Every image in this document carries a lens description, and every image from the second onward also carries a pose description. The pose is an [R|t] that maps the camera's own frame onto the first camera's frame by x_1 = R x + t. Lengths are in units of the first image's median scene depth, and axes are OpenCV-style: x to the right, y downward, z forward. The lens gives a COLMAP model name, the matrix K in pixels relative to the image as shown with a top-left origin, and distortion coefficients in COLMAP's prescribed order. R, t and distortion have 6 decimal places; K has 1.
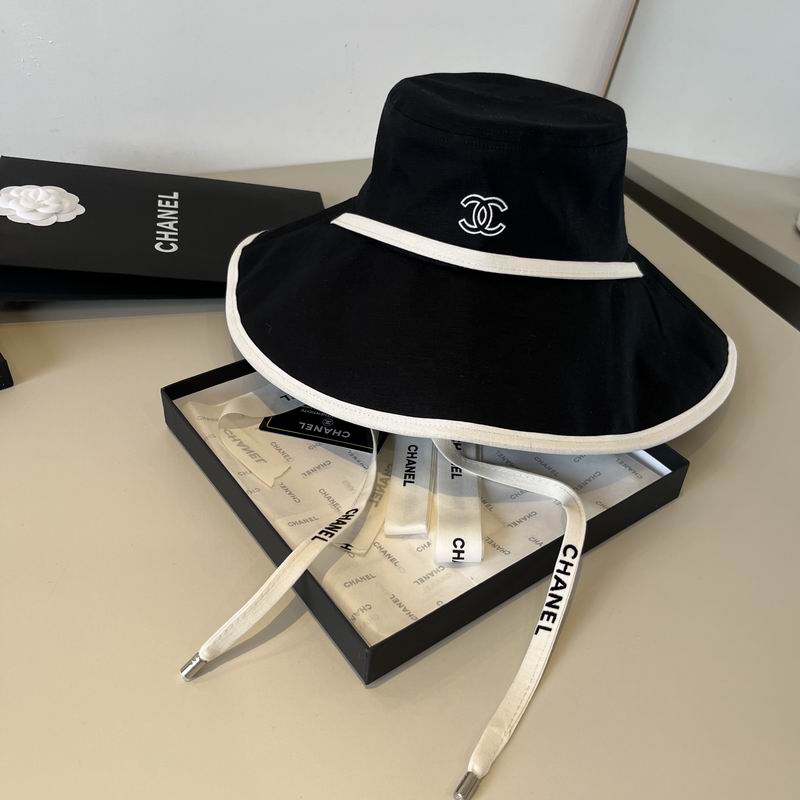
lens RADIAL K [[825.1, 0, 400.0], [0, 825.1, 400.0], [0, 0, 1]] dist [0.015899, -0.021034]
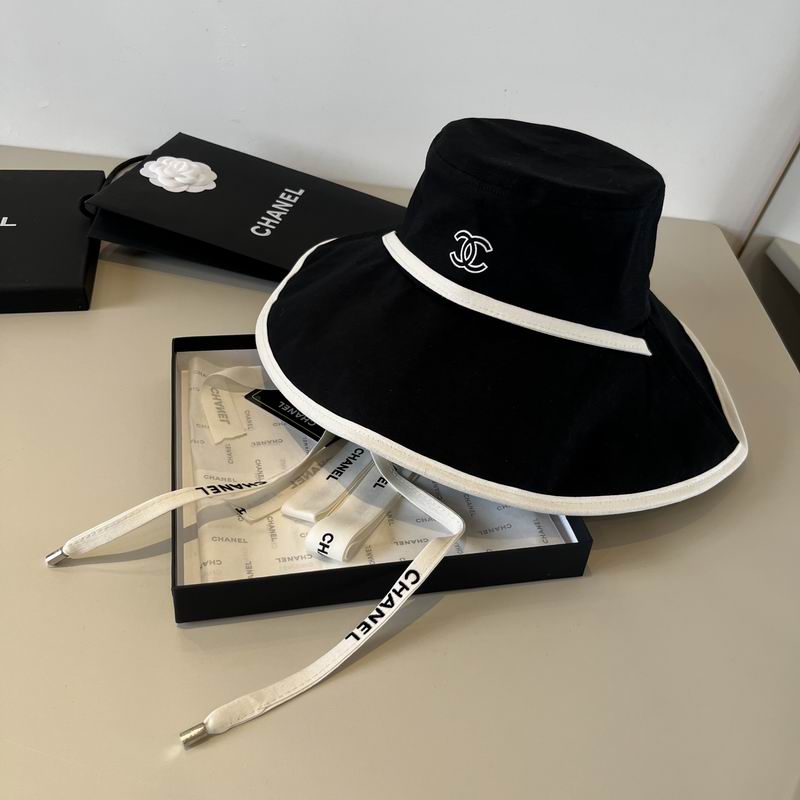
lens RADIAL K [[815.2, 0, 400.0], [0, 815.2, 400.0], [0, 0, 1]] dist [0.026294, -0.027800]
pose [[0.918948, 0.265729, -0.291415, 0.367271], [-0.279211, 0.960217, -0.004882, -0.015093], [0.278524, 0.085853, 0.956584, 0.009306]]
